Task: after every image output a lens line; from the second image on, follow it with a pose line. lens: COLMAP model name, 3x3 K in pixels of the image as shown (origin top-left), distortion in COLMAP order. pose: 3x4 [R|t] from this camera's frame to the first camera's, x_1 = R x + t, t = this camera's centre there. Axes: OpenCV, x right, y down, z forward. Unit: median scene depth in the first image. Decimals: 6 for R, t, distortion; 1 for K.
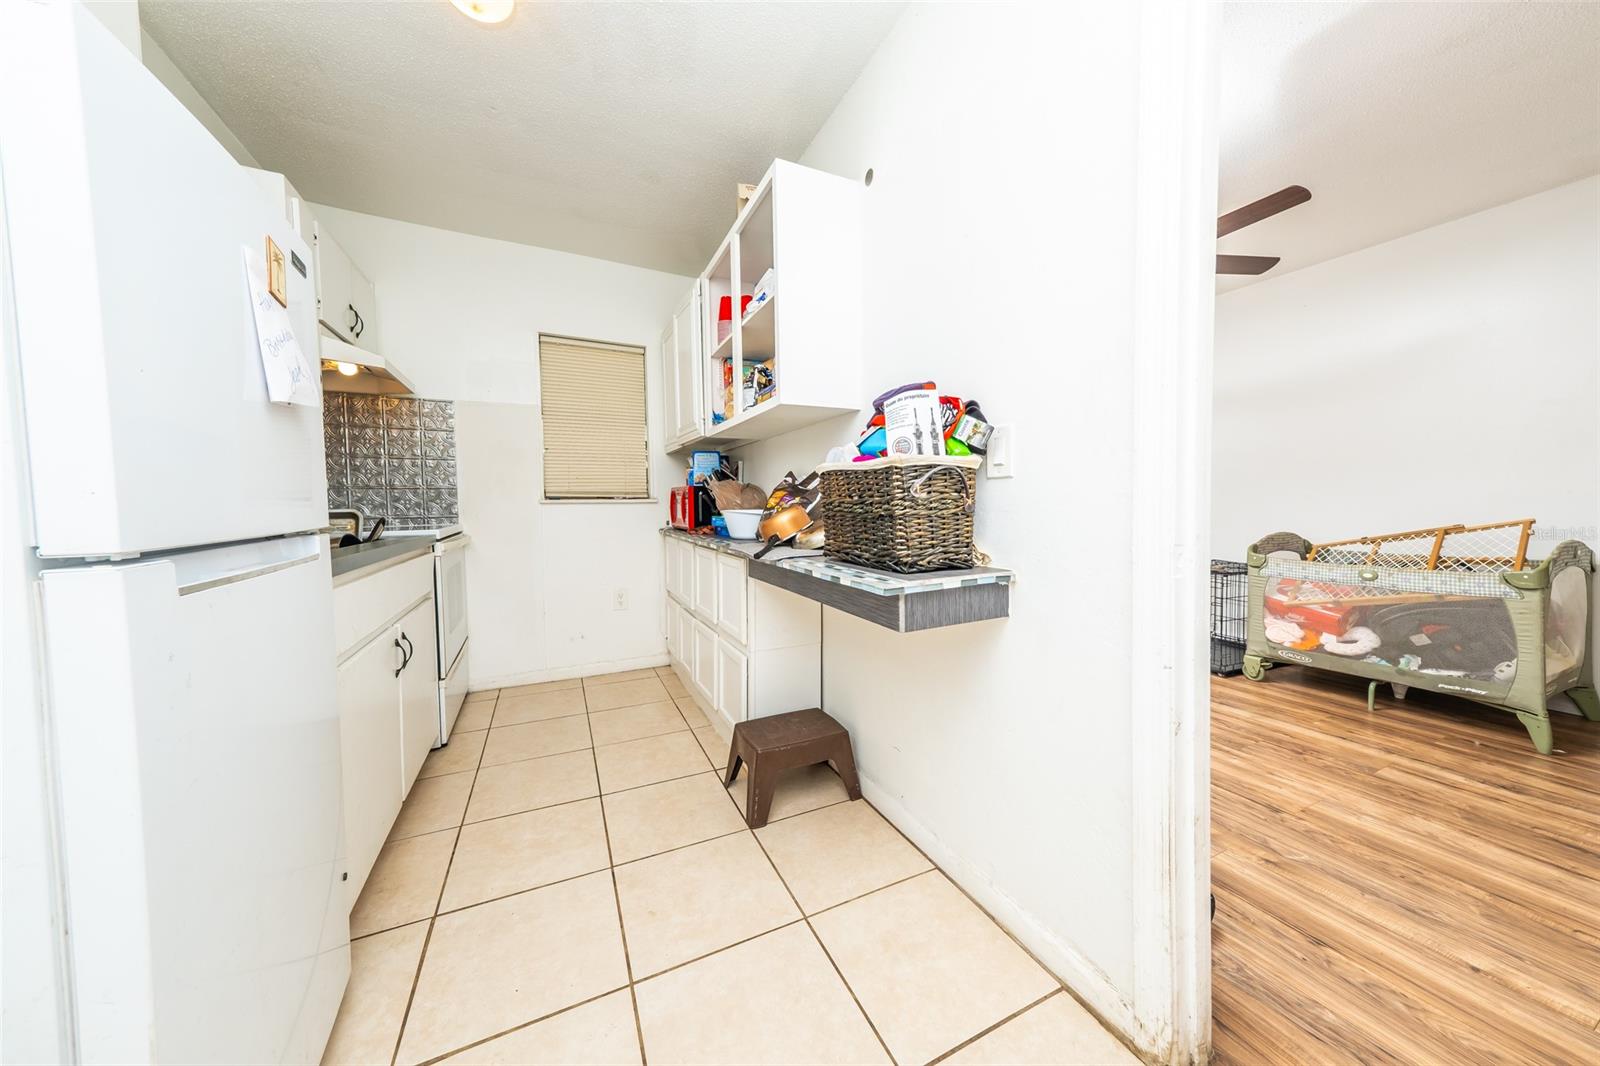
lens RADIAL K [[534.5, 0, 807.5], [0, 534.5, 523.0], [0, 0, 1]] dist [0.020345, -0.002531]
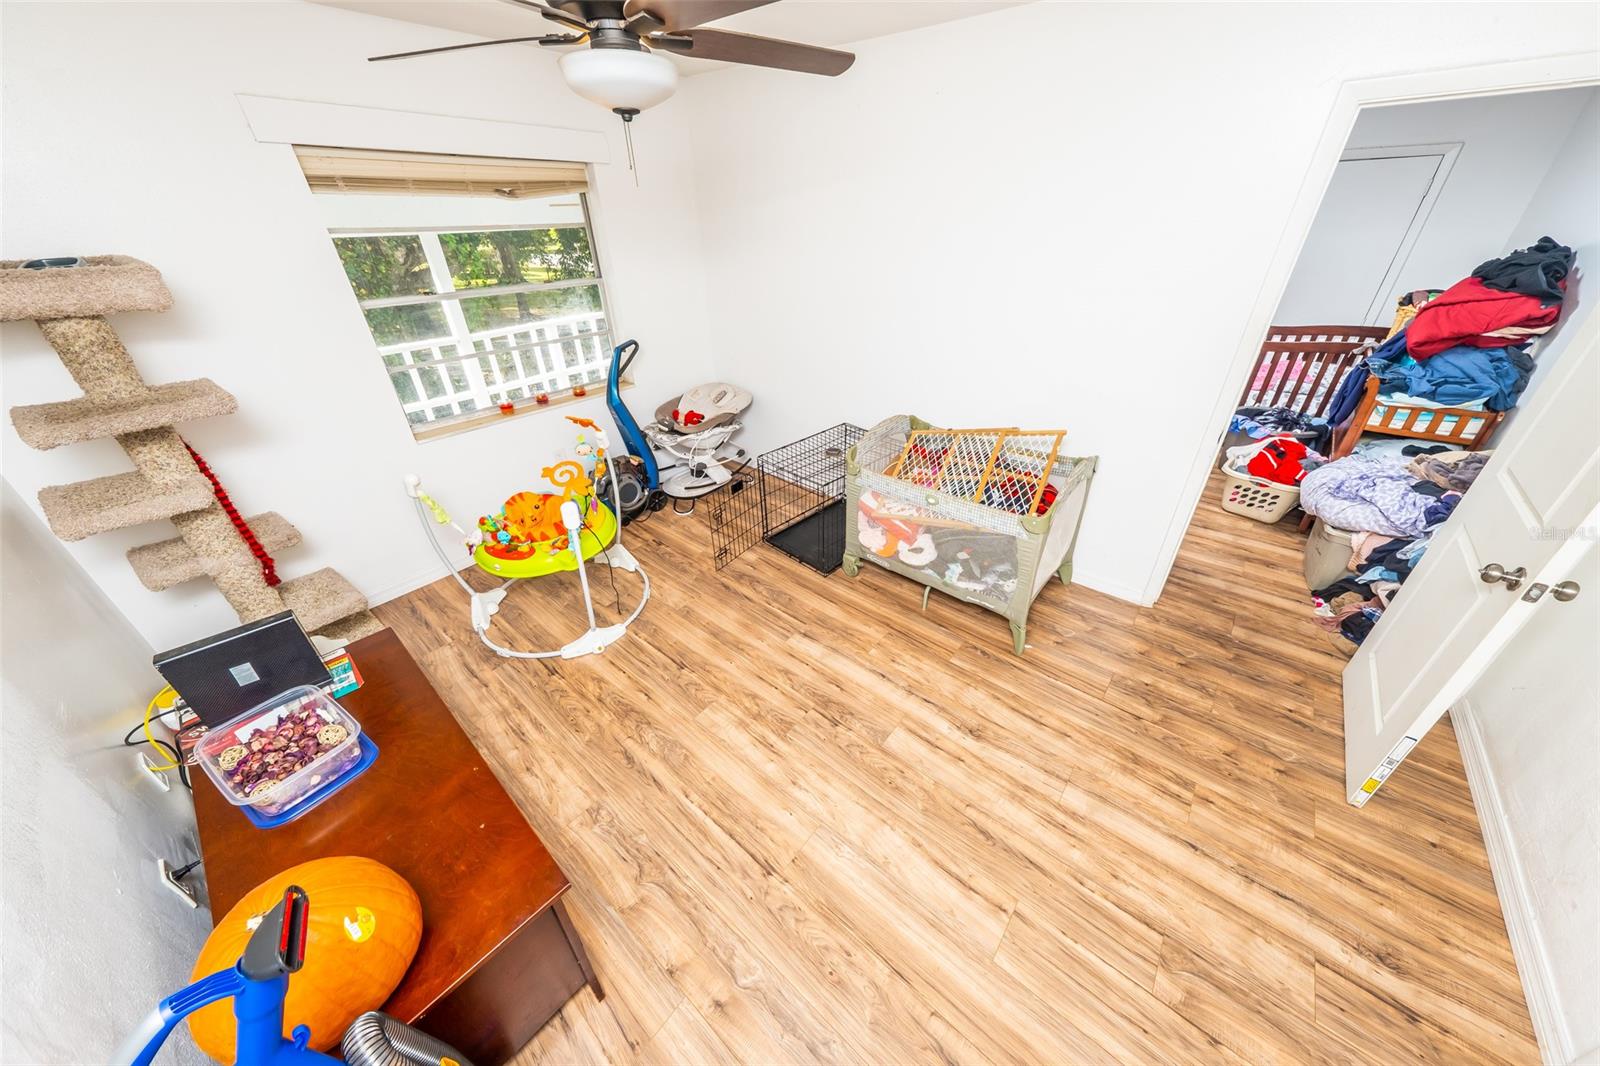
lens RADIAL K [[533.3, 0, 806.8], [0, 533.3, 523.7], [0, 0, 1]] dist [0.019170, -0.002301]
pose [[0.910577, -0.212257, 0.354678, 0.629592], [0.020889, 0.880614, 0.473374, -0.396316], [-0.412812, -0.423634, 0.806301, 0.414115]]
